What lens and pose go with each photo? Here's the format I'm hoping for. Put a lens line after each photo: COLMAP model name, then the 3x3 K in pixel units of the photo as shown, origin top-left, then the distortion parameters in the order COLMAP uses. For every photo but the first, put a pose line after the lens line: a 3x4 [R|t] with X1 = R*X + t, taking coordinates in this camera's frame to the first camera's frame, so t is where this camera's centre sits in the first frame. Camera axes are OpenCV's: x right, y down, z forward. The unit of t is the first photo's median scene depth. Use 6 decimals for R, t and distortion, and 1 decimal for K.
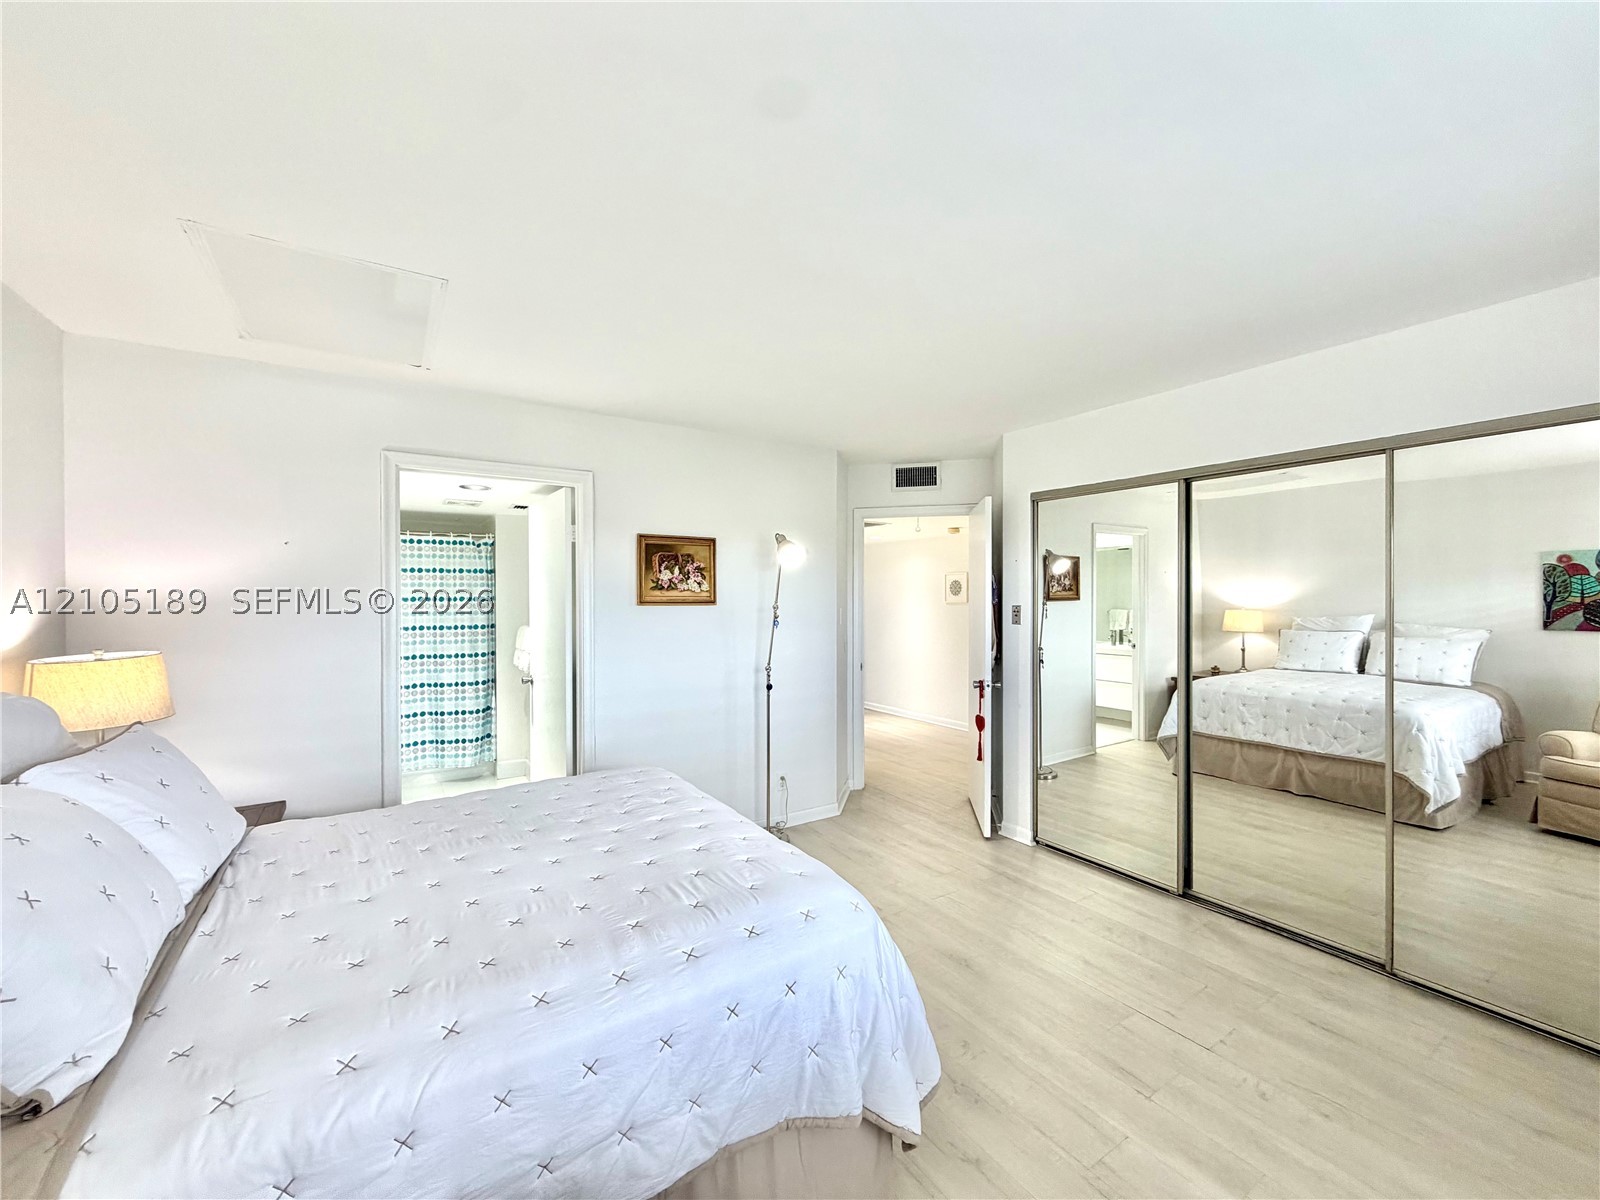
lens RADIAL K [[637.7, 0, 797.4], [0, 637.7, 597.8], [0, 0, 1]] dist [-0.000129, -0.000077]
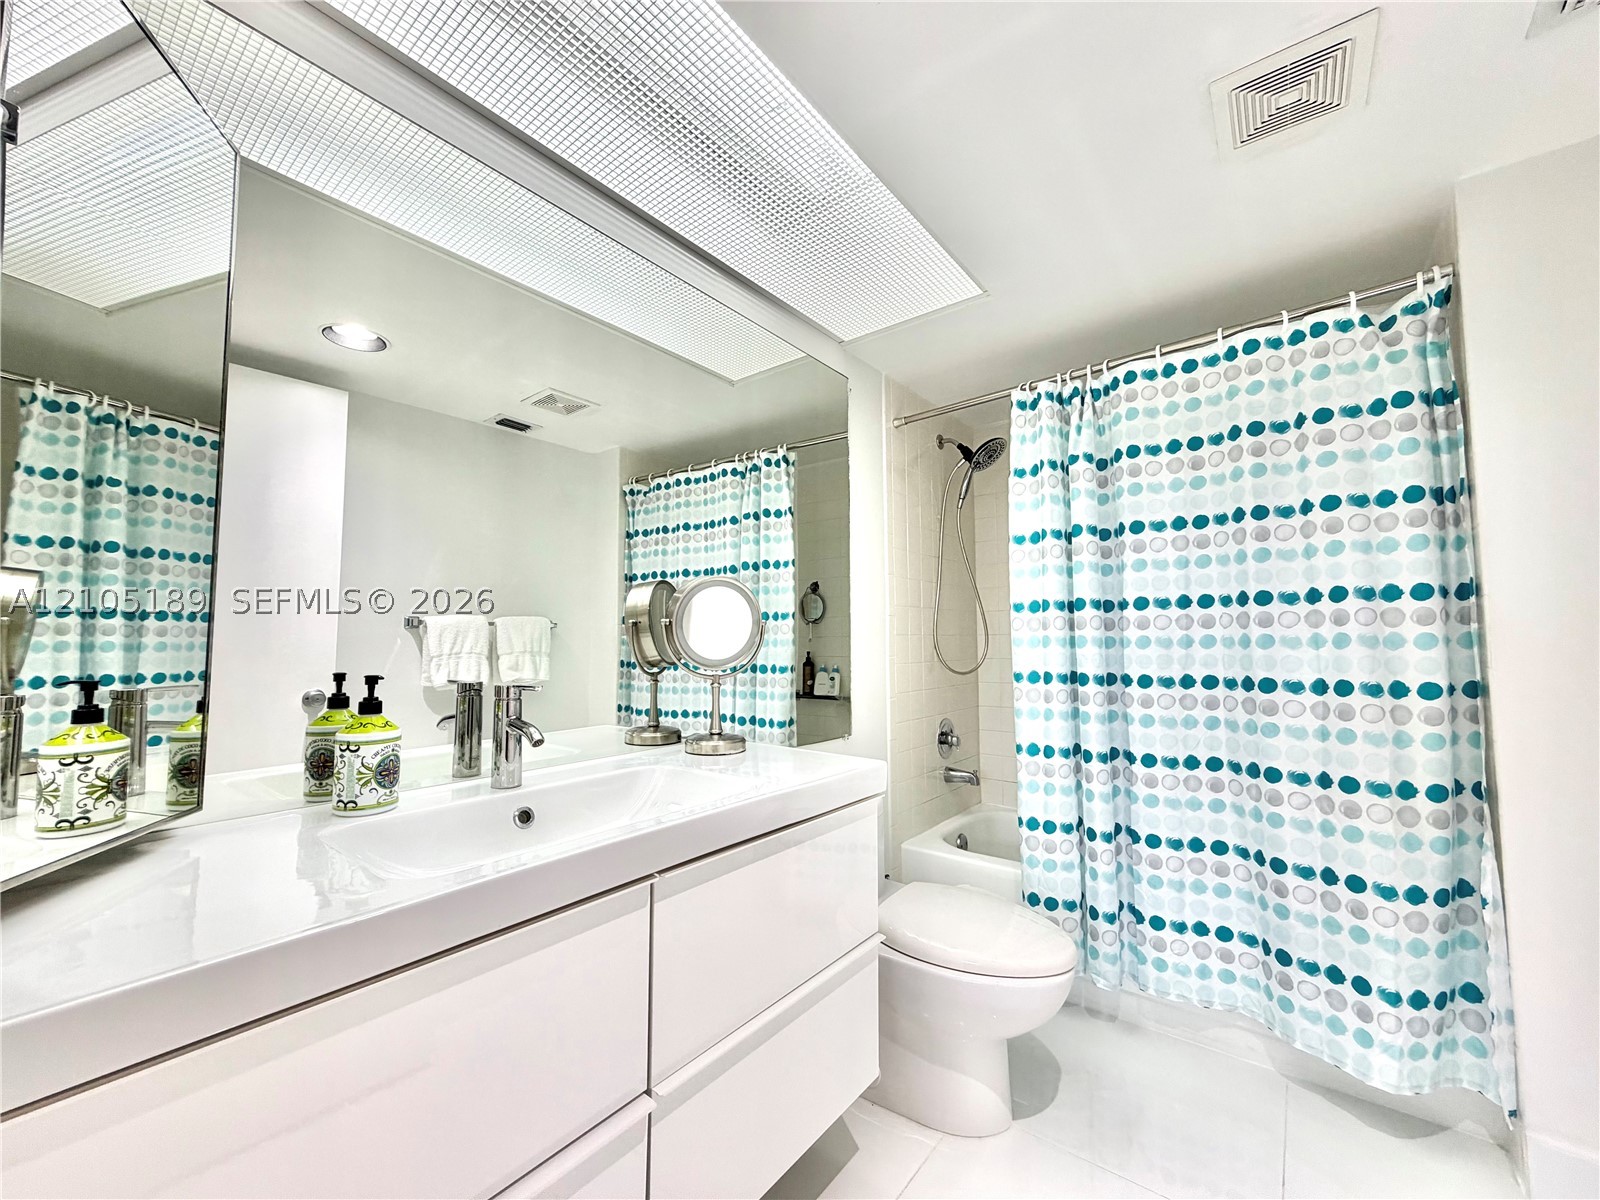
lens RADIAL K [[637.6, 0, 792.5], [0, 637.6, 600.6], [0, 0, 1]] dist [-0.002218, -0.000100]
pose [[0.312844, -0.057999, -0.948032, -0.318767], [0.001290, 0.998159, -0.060640, 0.067243], [0.949804, 0.017748, 0.312343, 0.658599]]
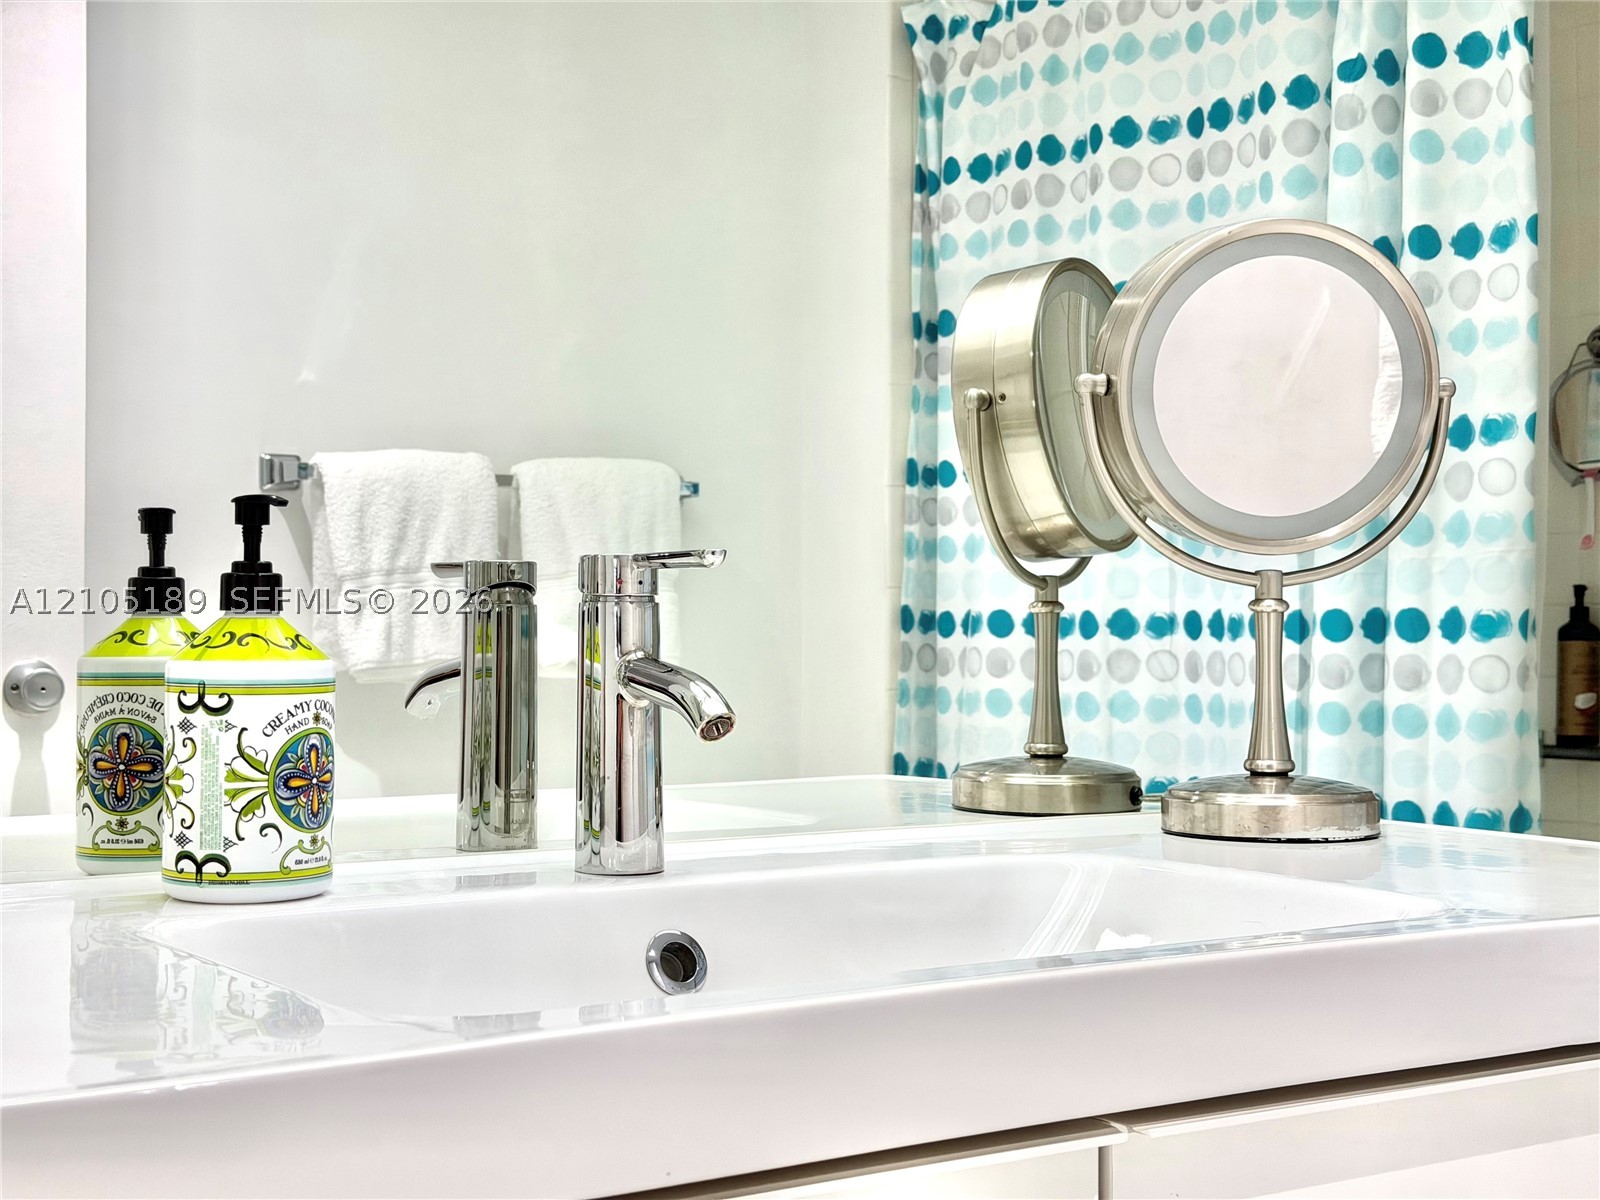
lens RADIAL K [[2243.5, 0, 761.6], [0, 2243.5, 621.9], [0, 0, 1]] dist [0.189120, -0.476458]
pose [[0.011816, -0.000421, -0.999930, -0.312318], [-0.002767, 0.999996, -0.000454, 0.092124], [0.999926, 0.002773, 0.011815, 0.646475]]
